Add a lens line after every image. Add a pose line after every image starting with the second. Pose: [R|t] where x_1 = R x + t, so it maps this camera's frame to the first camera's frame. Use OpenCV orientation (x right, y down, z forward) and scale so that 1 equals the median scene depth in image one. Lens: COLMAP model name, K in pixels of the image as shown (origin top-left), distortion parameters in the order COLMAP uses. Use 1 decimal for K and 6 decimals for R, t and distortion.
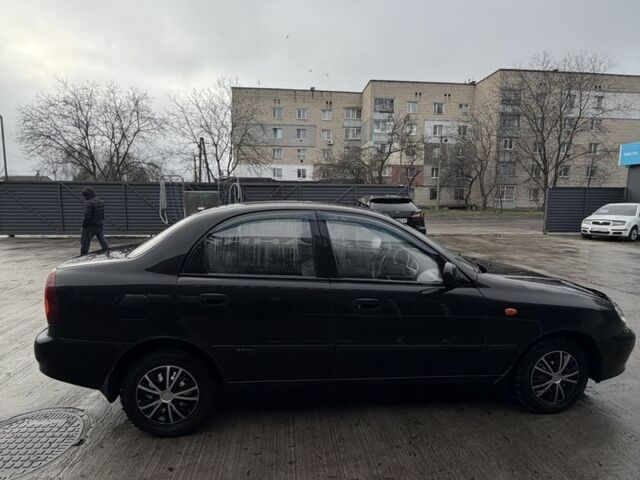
lens RADIAL K [[589.1, 0, 320.0], [0, 589.1, 240.0], [0, 0, 1]] dist [0.114119, -0.234677]
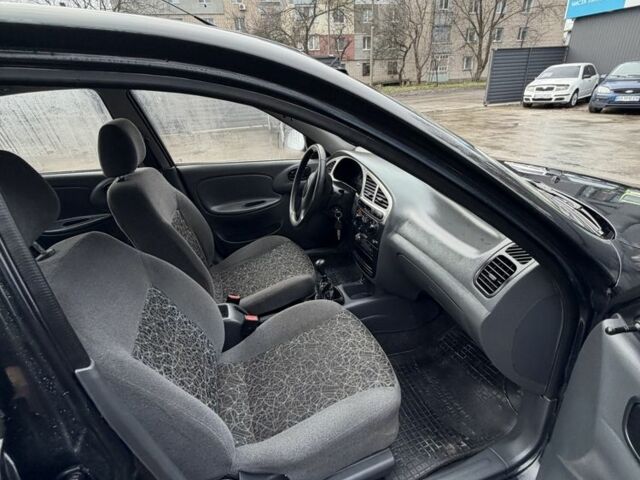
lens RADIAL K [[318.1, 0, 320.0], [0, 318.1, 240.0], [0, 0, 1]] dist [0.001469, 0.000244]
pose [[0.991177, -0.111201, 0.072134, 0.056072], [0.079545, 0.934350, 0.347366, -0.007634], [-0.106026, -0.338563, 0.934951, 0.458150]]
